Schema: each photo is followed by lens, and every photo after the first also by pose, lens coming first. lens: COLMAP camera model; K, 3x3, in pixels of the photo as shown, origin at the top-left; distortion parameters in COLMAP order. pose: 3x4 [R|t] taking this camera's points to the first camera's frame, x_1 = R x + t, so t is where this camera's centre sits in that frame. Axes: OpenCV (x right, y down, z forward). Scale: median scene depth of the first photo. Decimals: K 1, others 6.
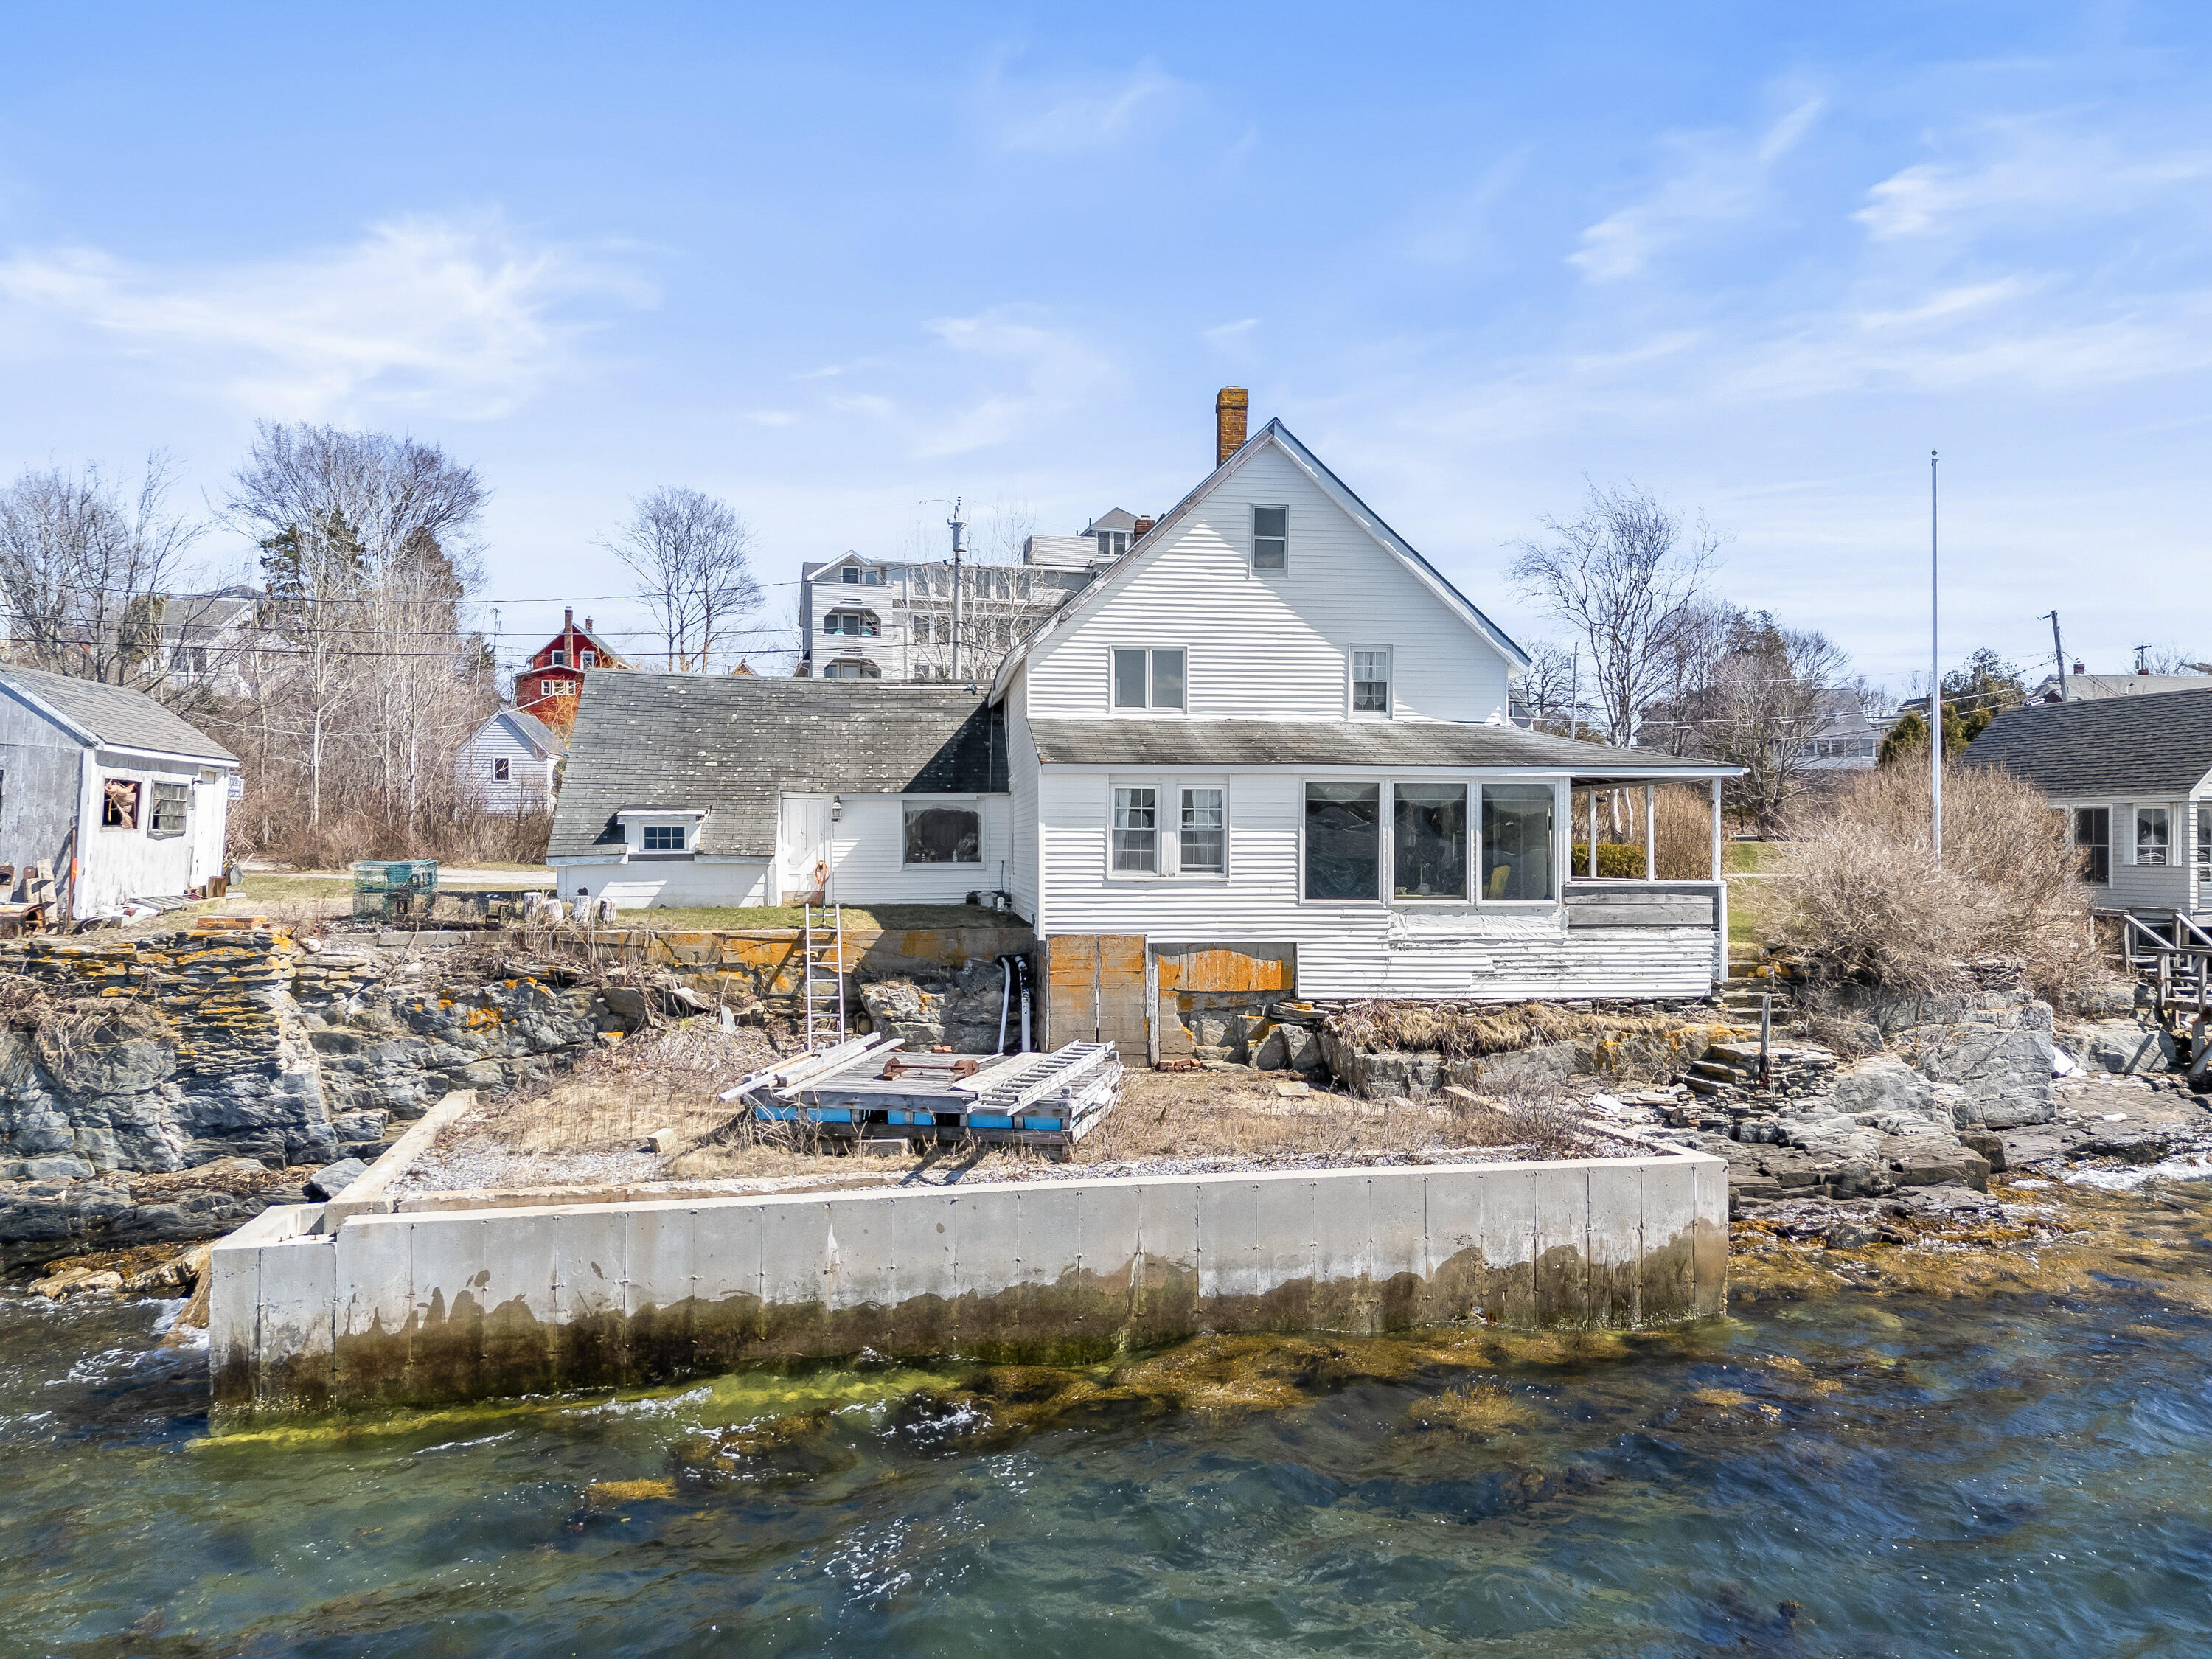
lens RADIAL K [[1644.0, 0, 1106.0], [0, 1644.0, 829.5], [0, 0, 1]] dist [0.081743, -0.079385]
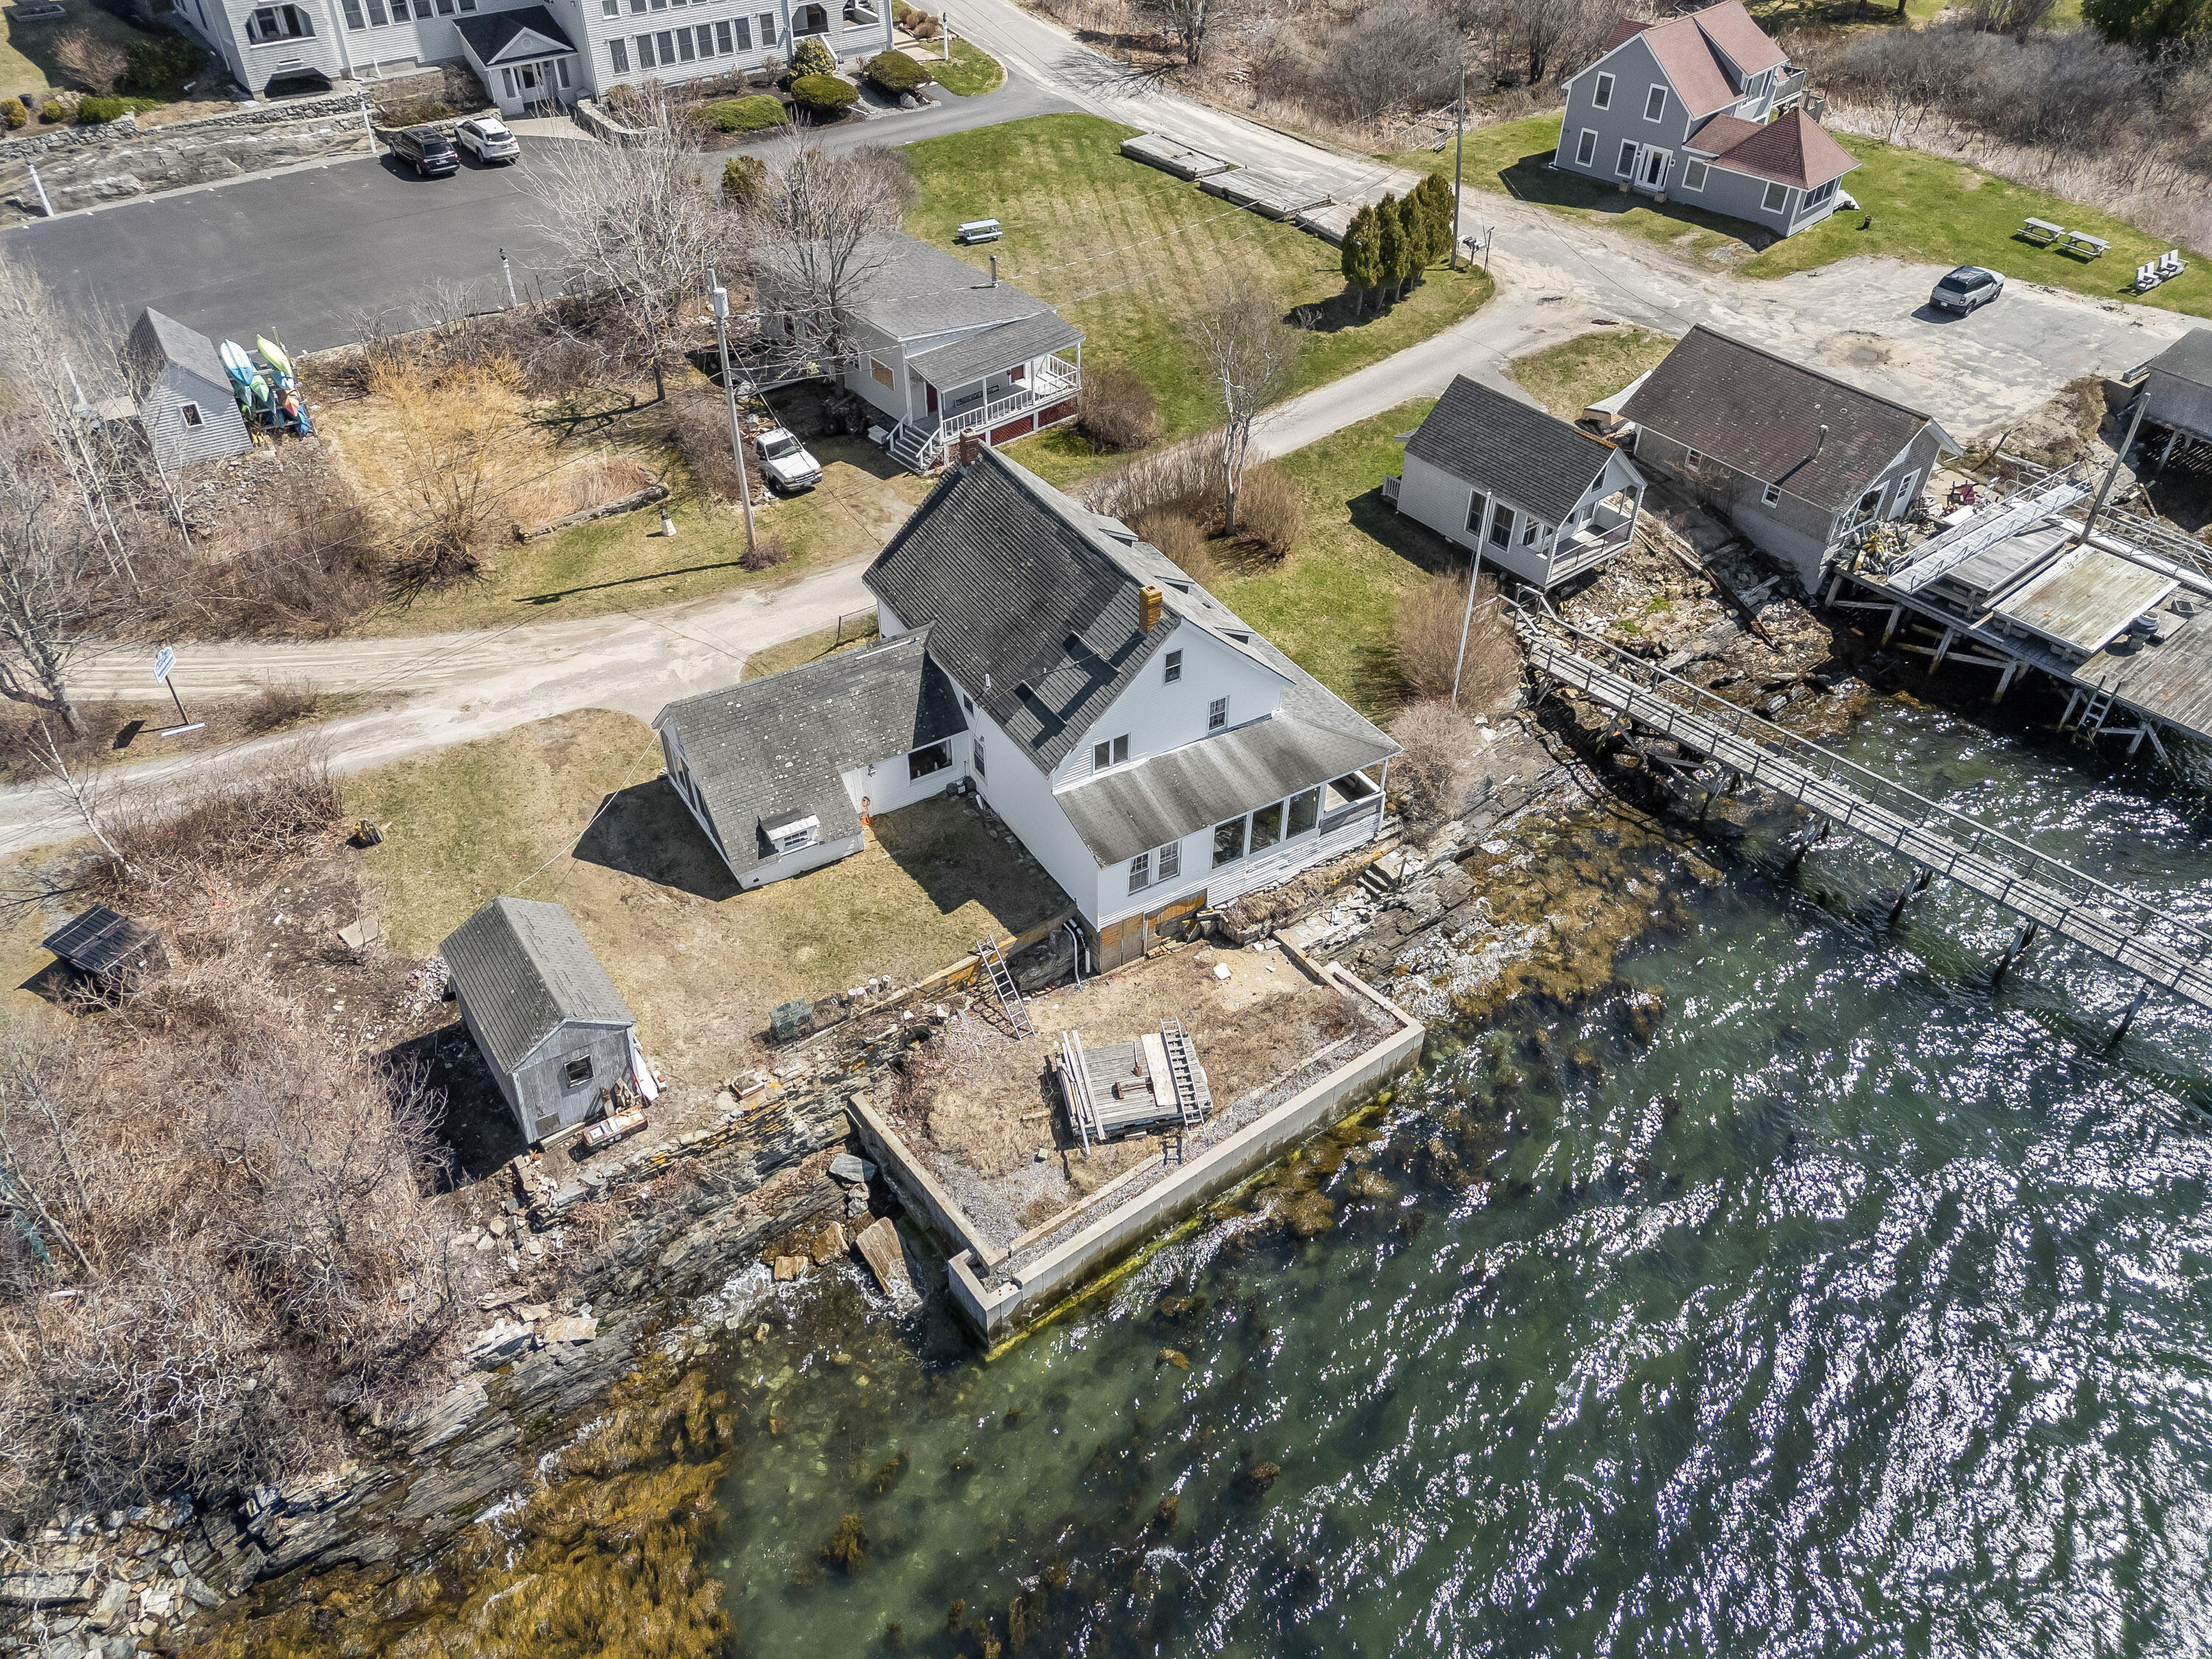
lens RADIAL K [[1644.0, 0, 1106.0], [0, 1644.0, 829.5], [0, 0, 1]] dist [0.081743, -0.079385]
pose [[0.908395, -0.262862, 0.325149, -0.622161], [-0.008903, 0.765322, 0.643586, -1.259765], [-0.418018, -0.587526, 0.692874, -0.288740]]
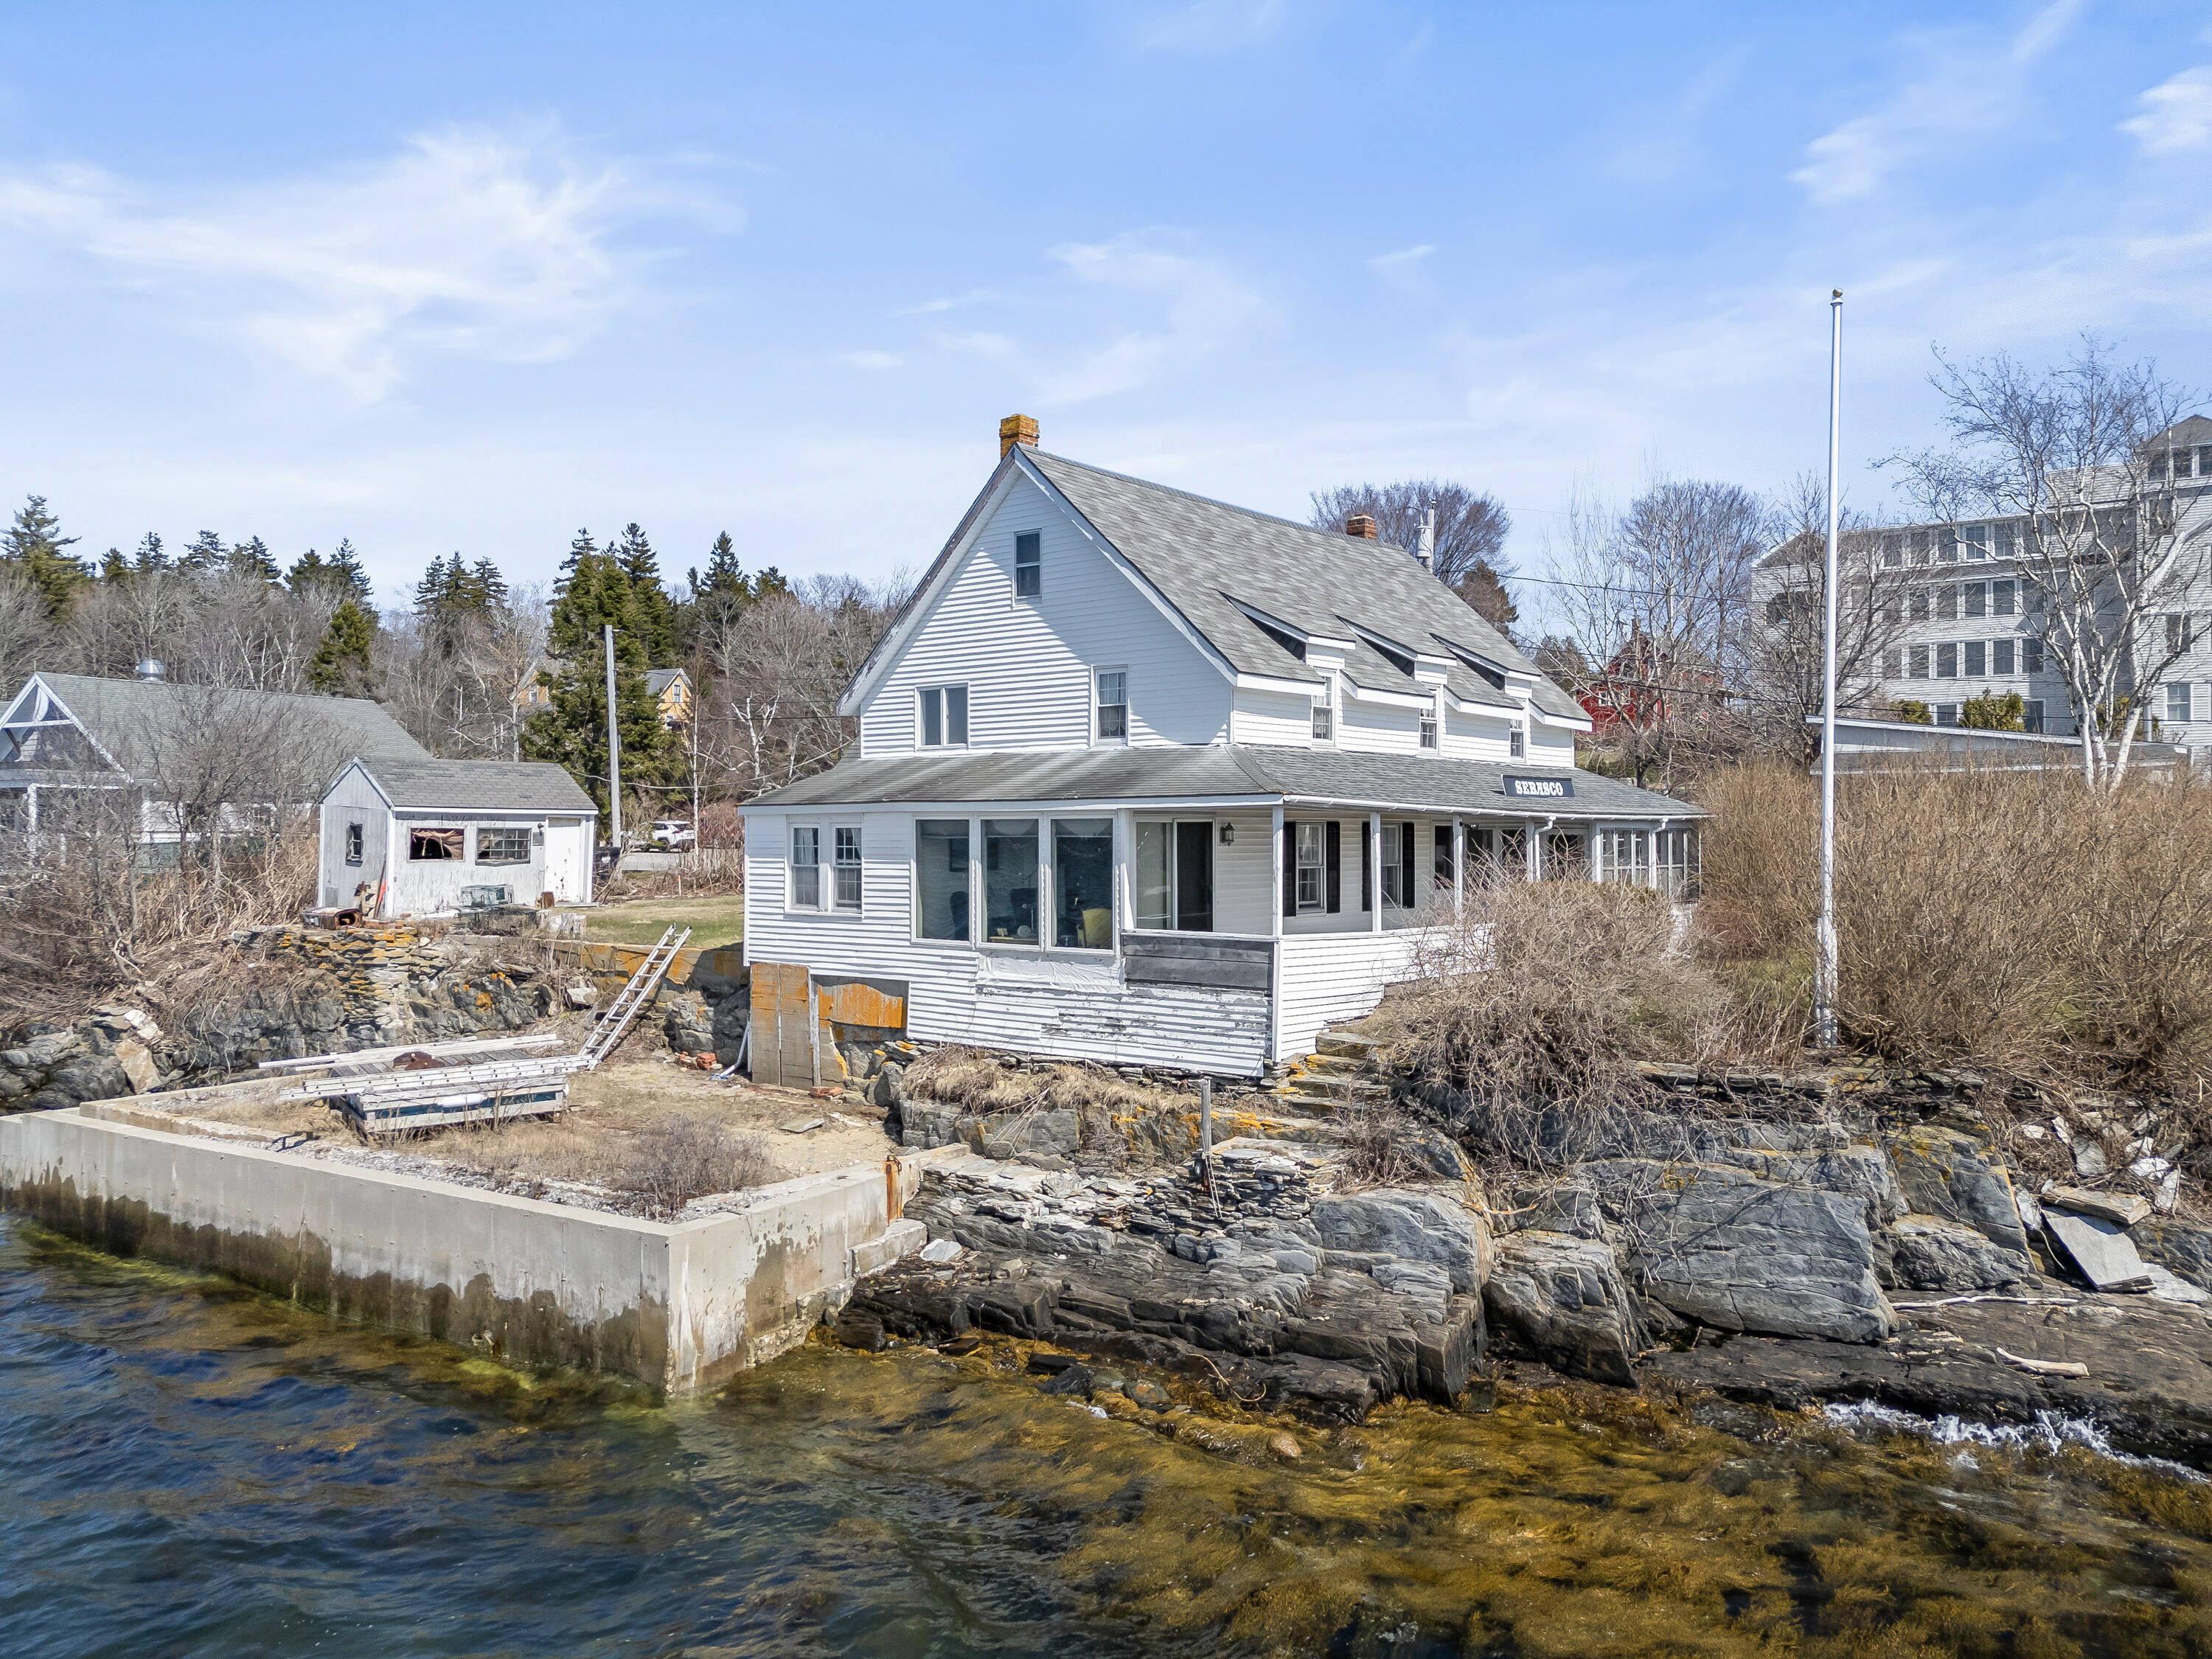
lens RADIAL K [[1644.0, 0, 1106.0], [0, 1644.0, 829.5], [0, 0, 1]] dist [0.081743, -0.079385]
pose [[0.676452, -0.008172, -0.736441, 0.921958], [0.007777, 0.999962, -0.003952, -0.017677], [0.736446, -0.003054, 0.676490, 0.413917]]
